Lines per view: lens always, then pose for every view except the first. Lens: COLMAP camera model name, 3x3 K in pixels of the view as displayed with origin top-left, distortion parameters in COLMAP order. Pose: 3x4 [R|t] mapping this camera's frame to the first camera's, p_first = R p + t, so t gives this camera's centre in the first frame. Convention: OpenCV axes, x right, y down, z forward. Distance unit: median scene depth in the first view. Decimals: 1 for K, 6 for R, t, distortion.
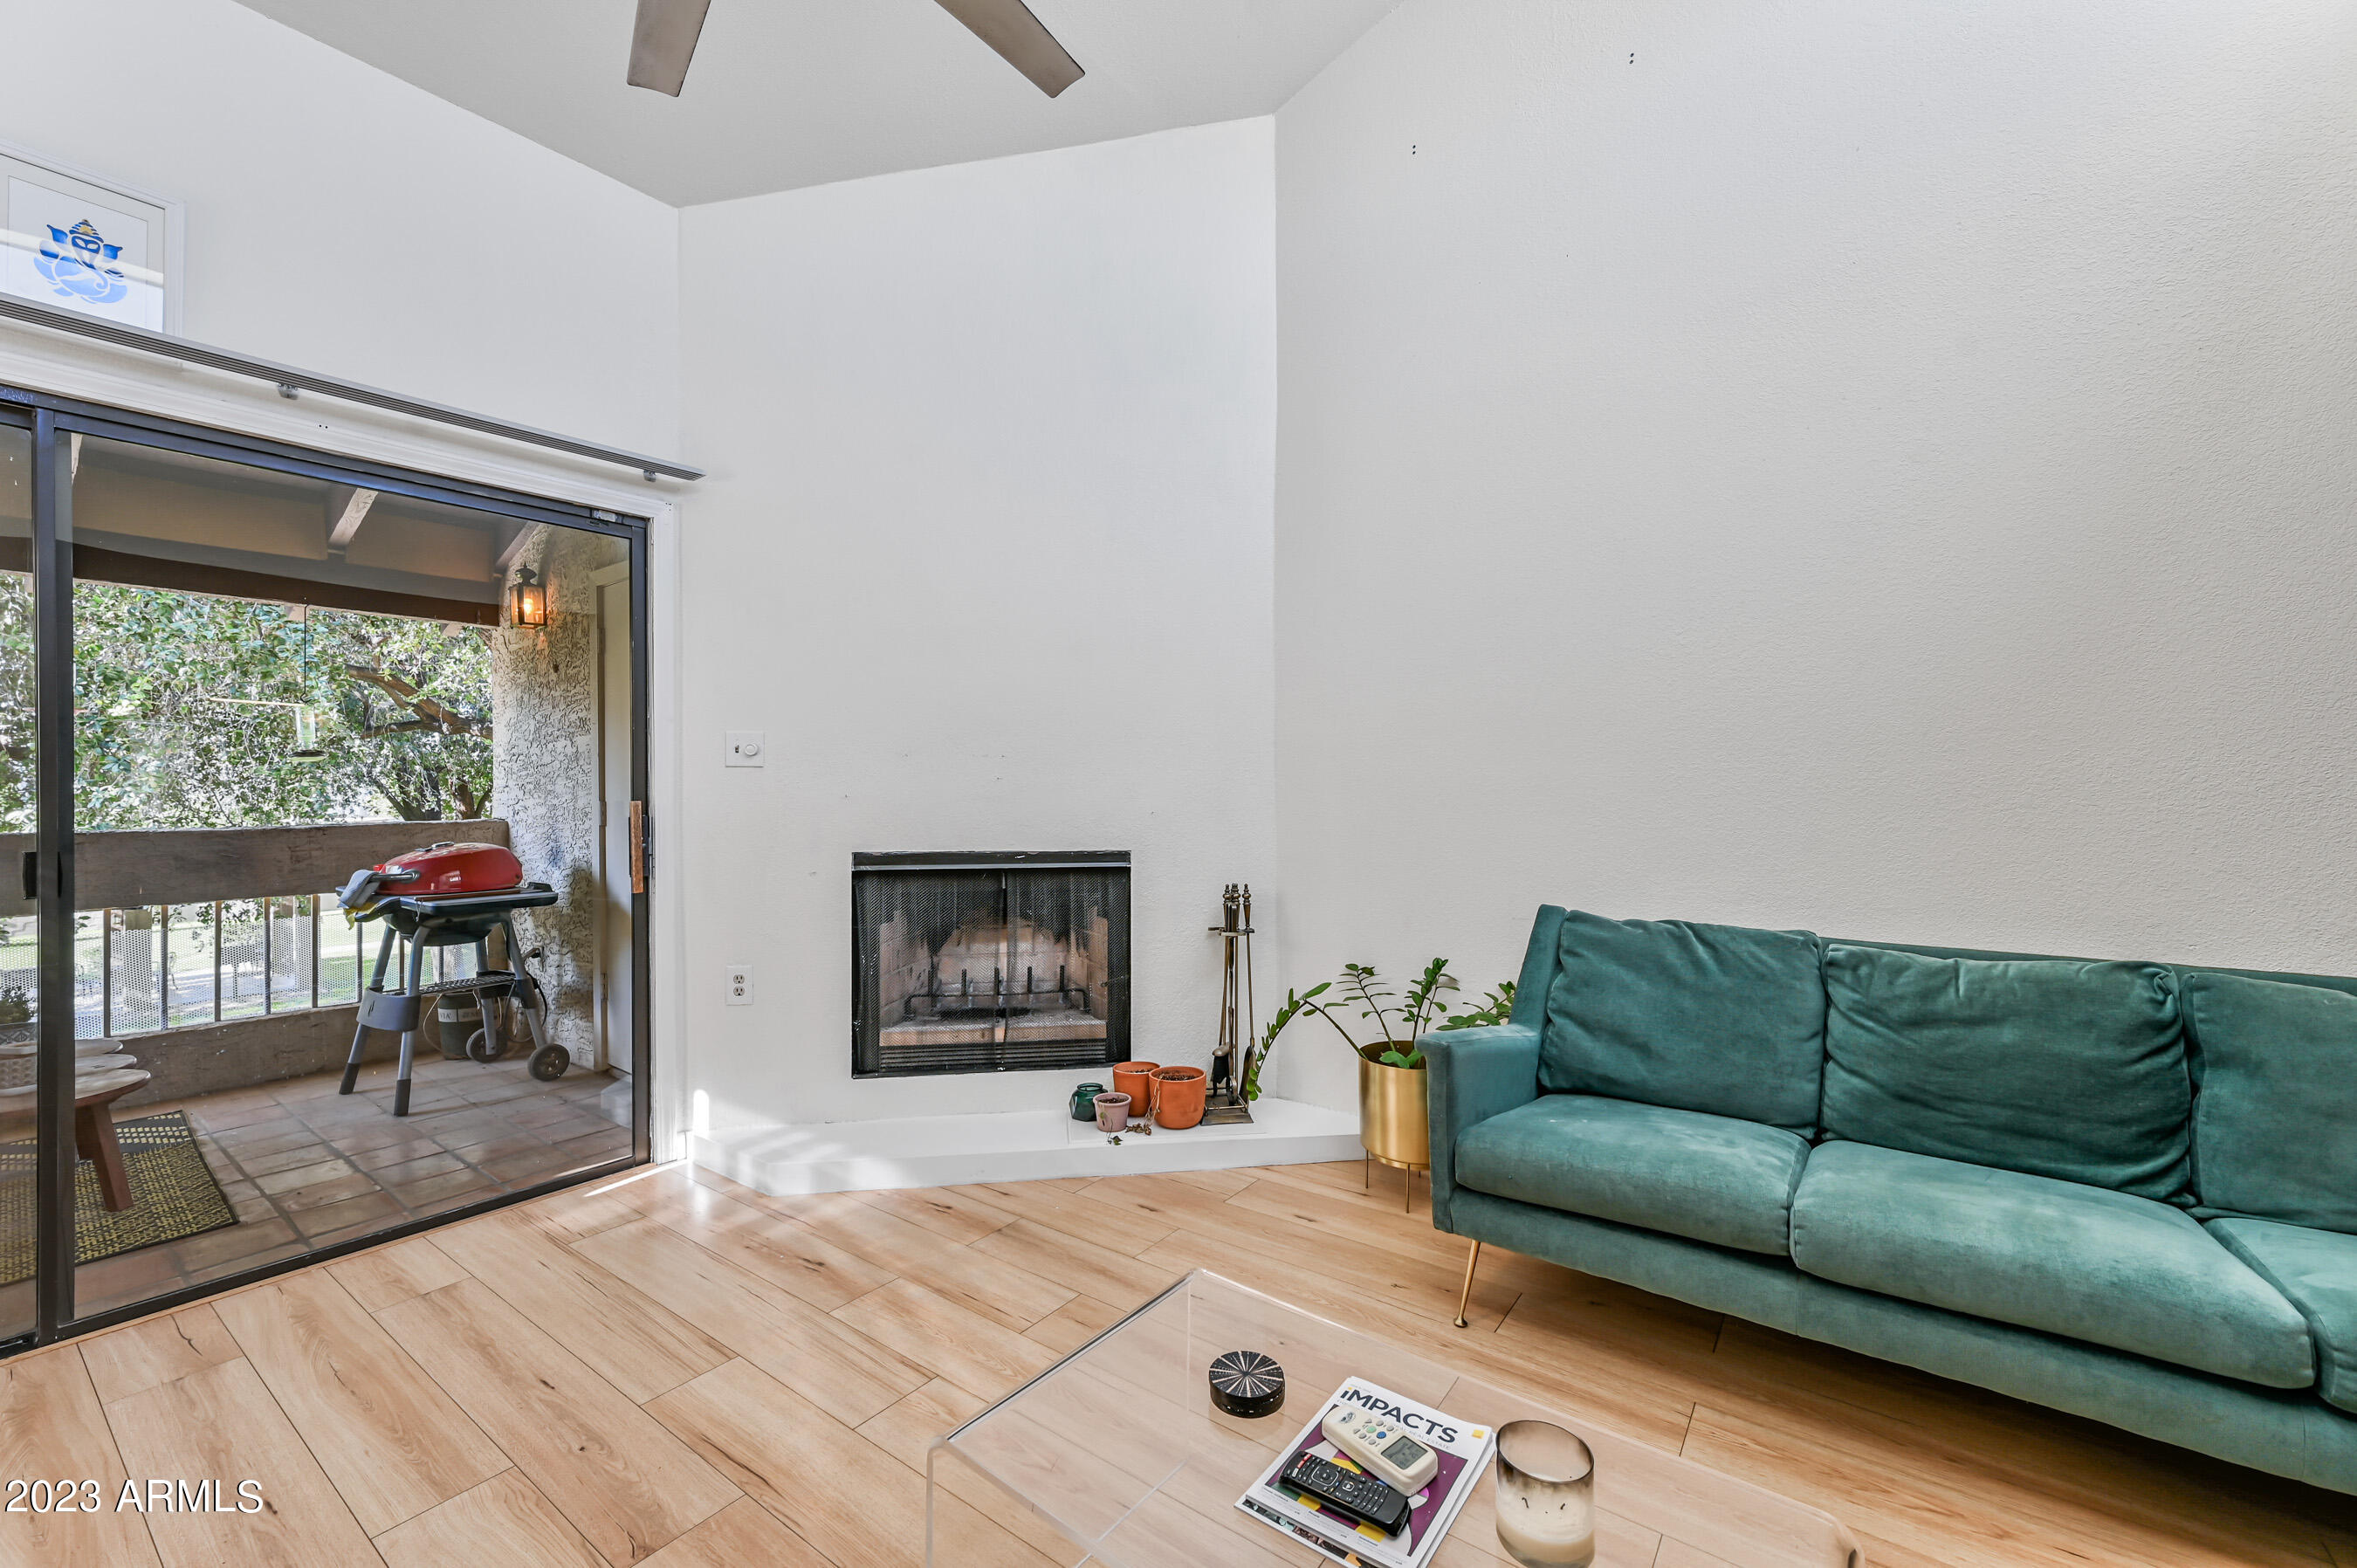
lens RADIAL K [[955.2, 0, 1182.5], [0, 955.2, 770.8], [0, 0, 1]] dist [0.002610, 0.000400]
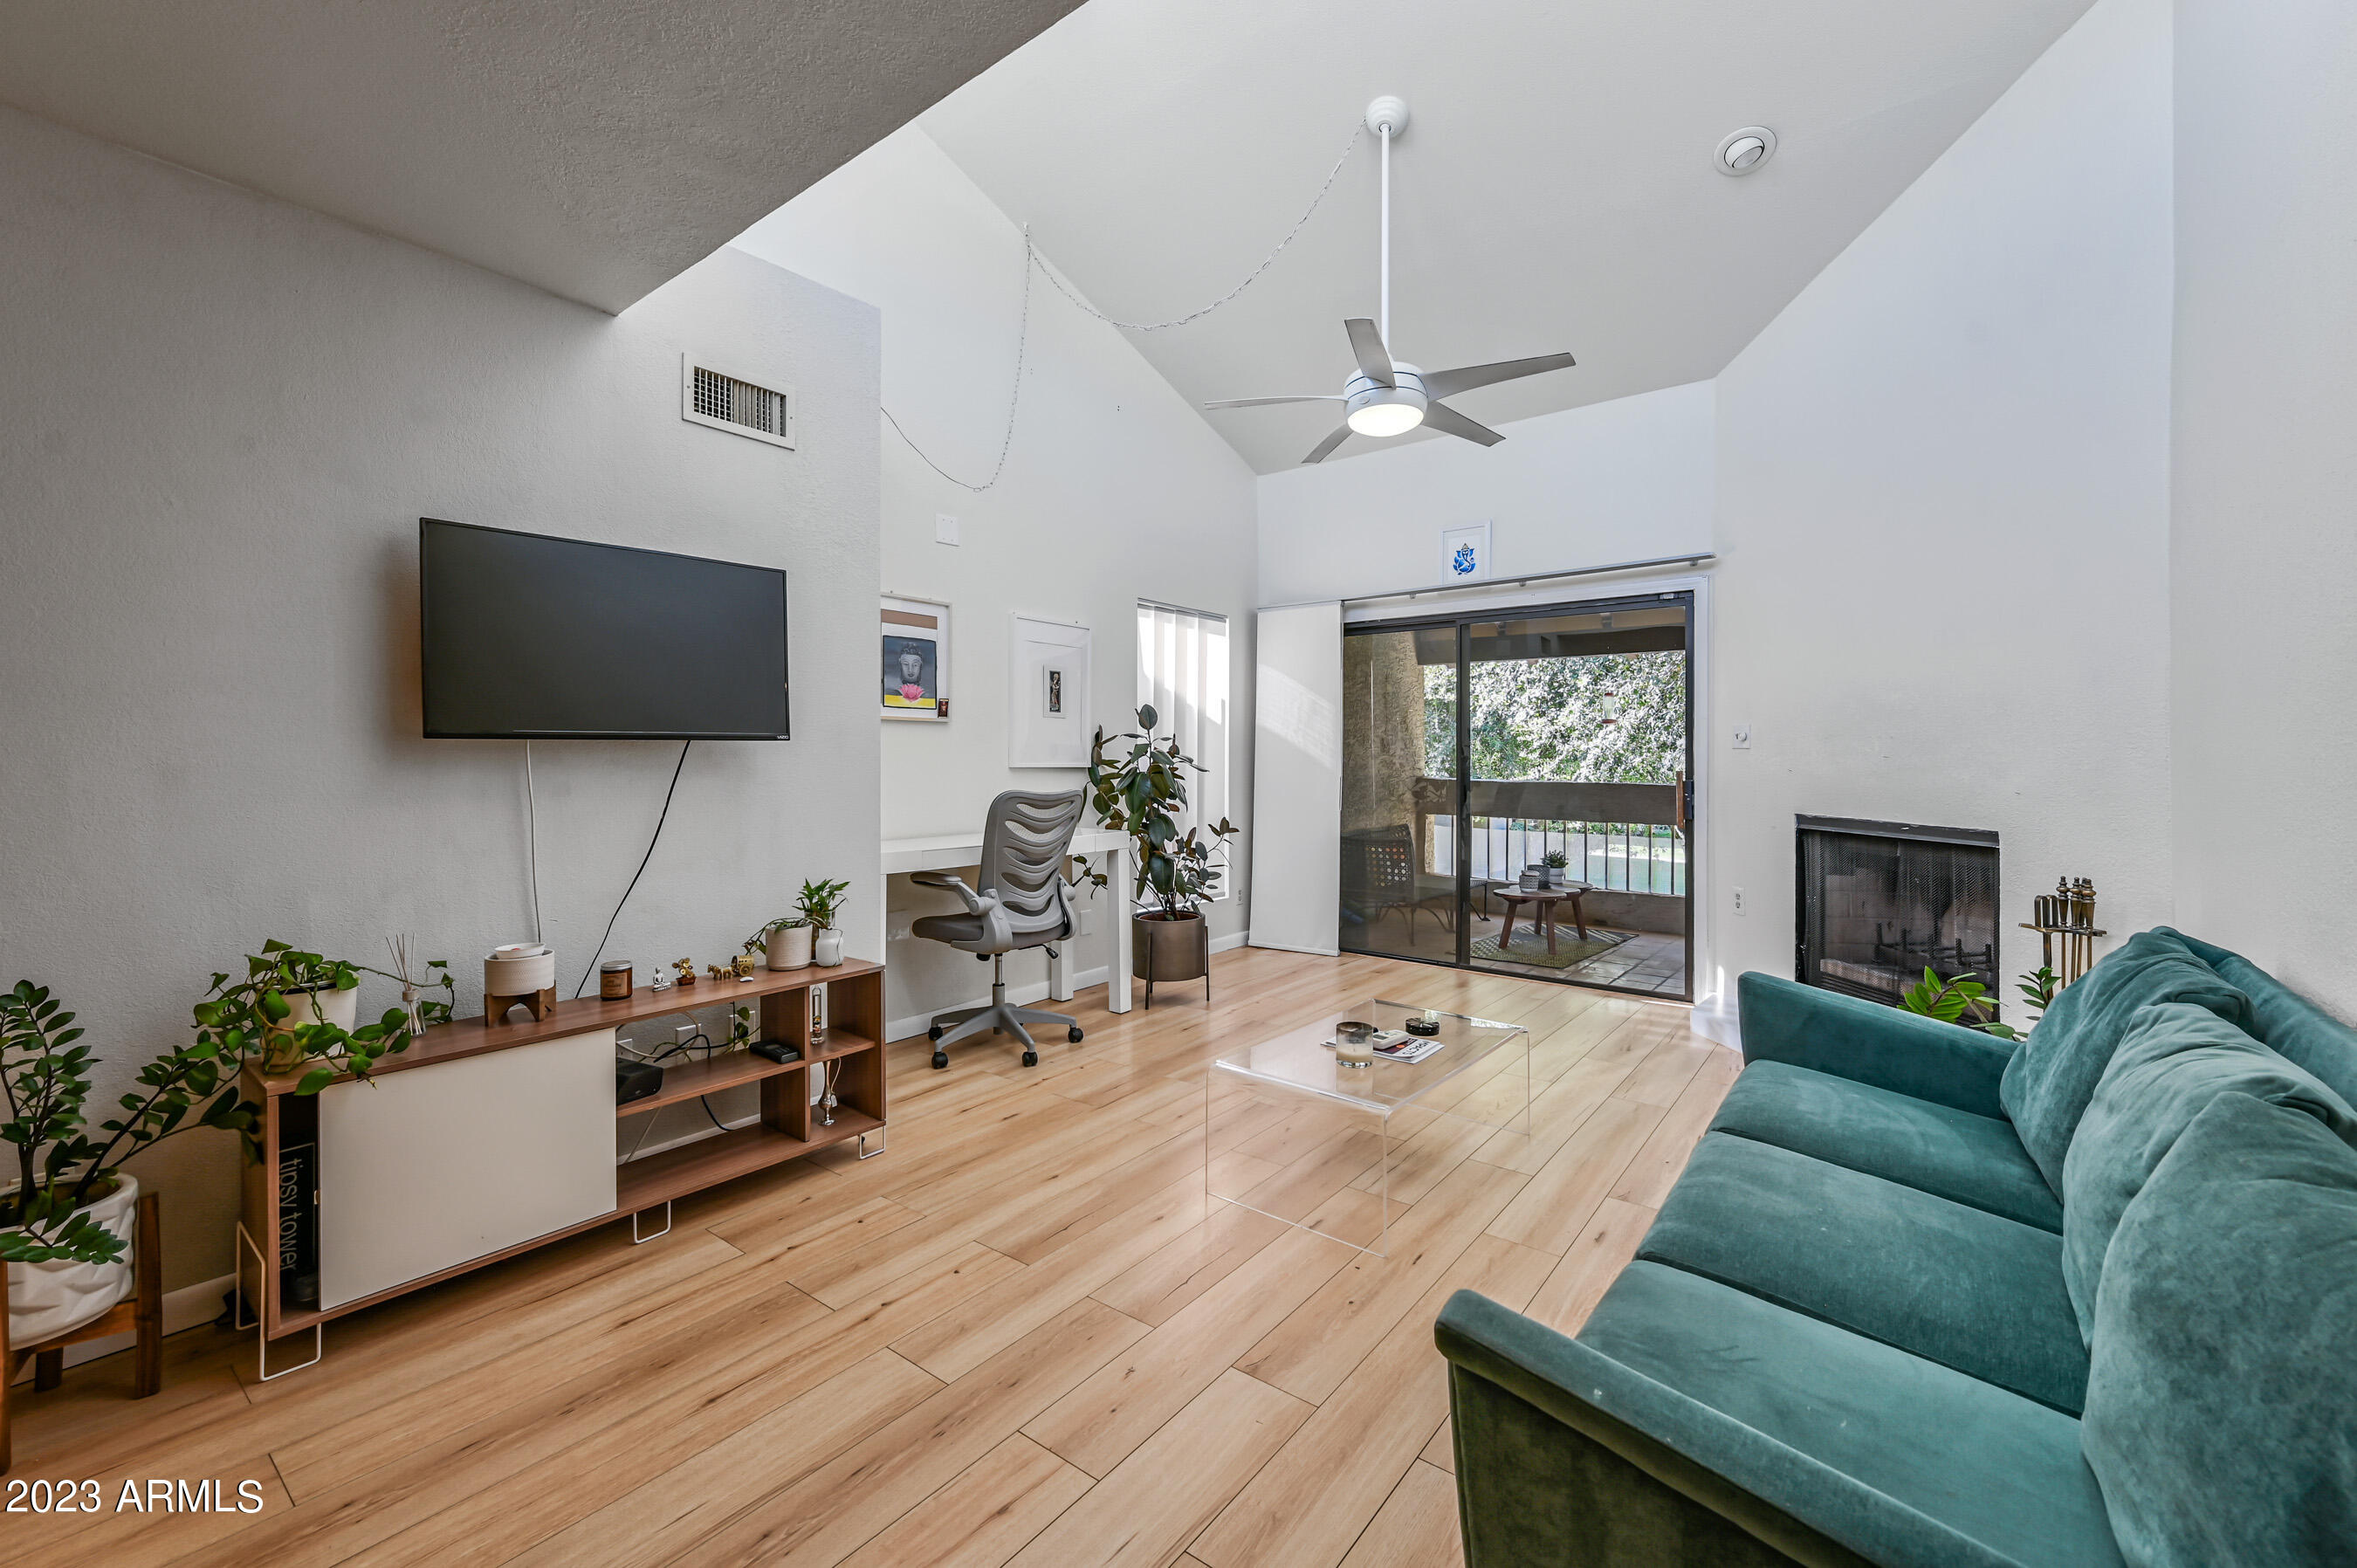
lens RADIAL K [[938.7, 0, 1188.2], [0, 938.7, 765.4], [0, 0, 1]] dist [0.000520, 0.000260]
pose [[-0.047332, 0.008955, -0.998839, 0.984081], [0.011314, 0.999900, 0.008429, 0.000186], [0.998815, -0.010902, -0.047429, 0.245147]]
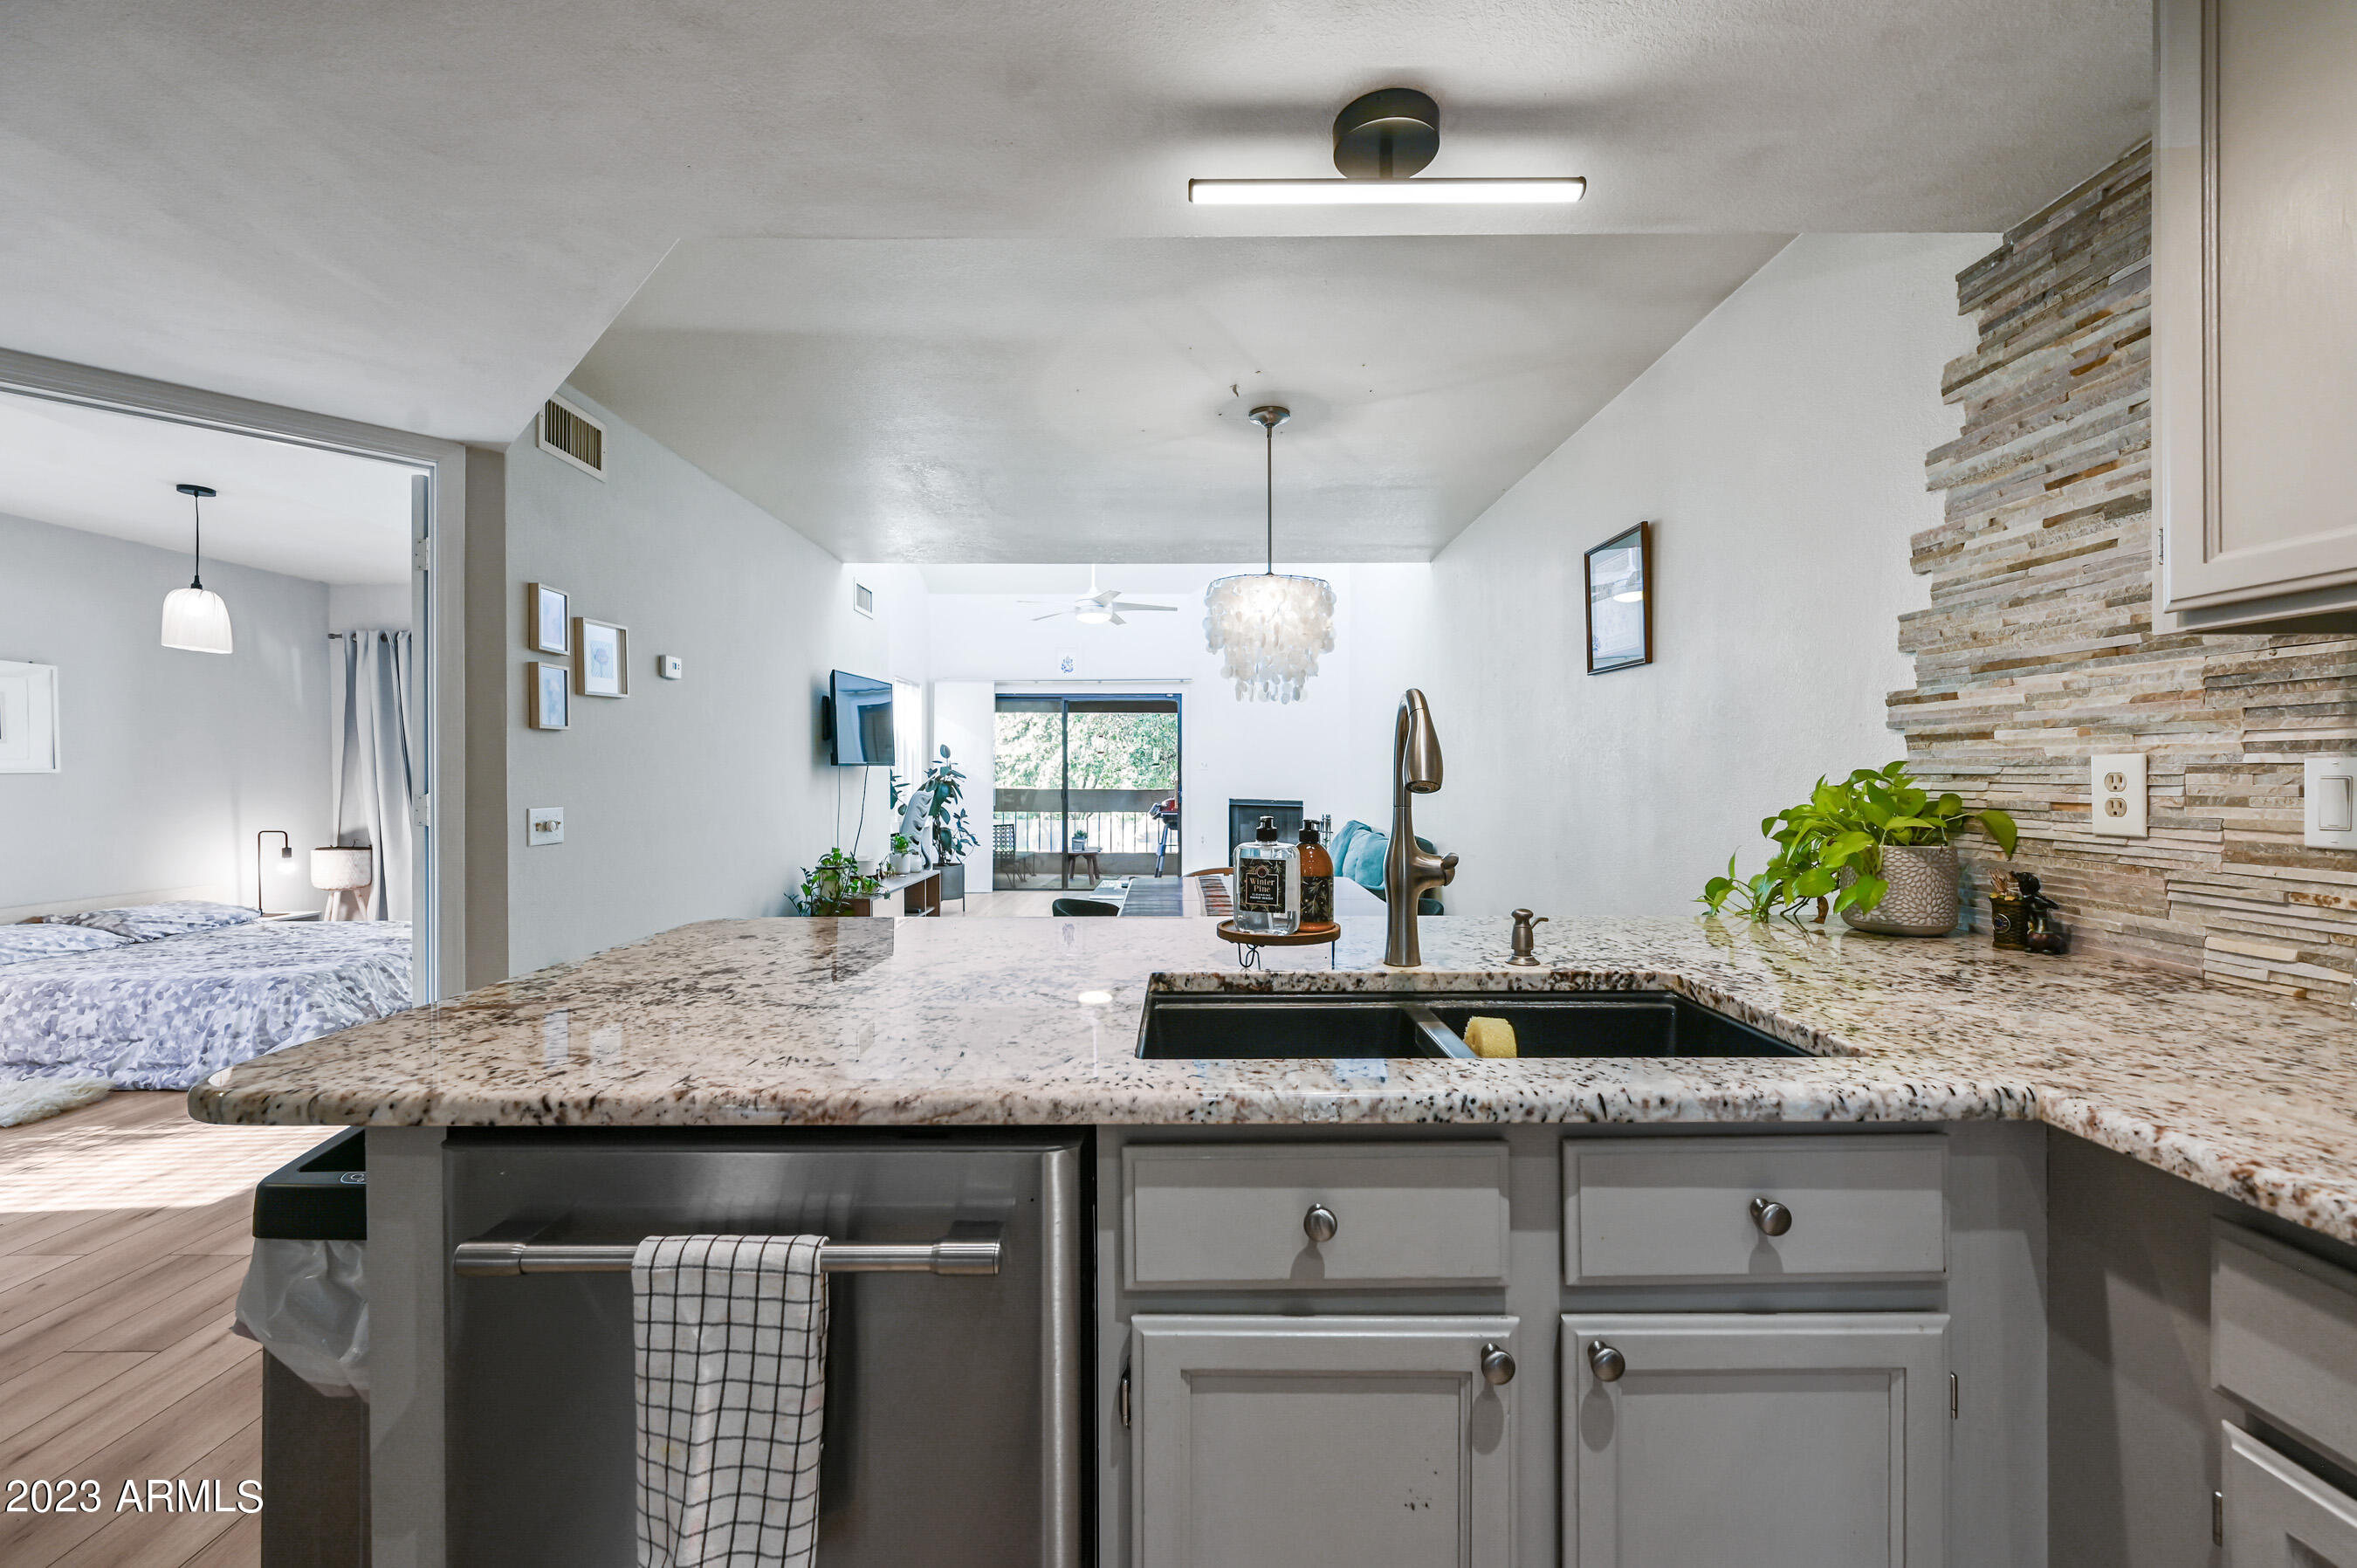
lens RADIAL K [[943.1, 0, 1186.5], [0, 943.1, 778.7], [0, 0, 1]] dist [0.000736, 0.000190]
pose [[0.593342, 0.005911, -0.804929, 1.992095], [0.007989, 0.999881, 0.013231, -0.018721], [0.804911, -0.014281, 0.593224, -0.874692]]
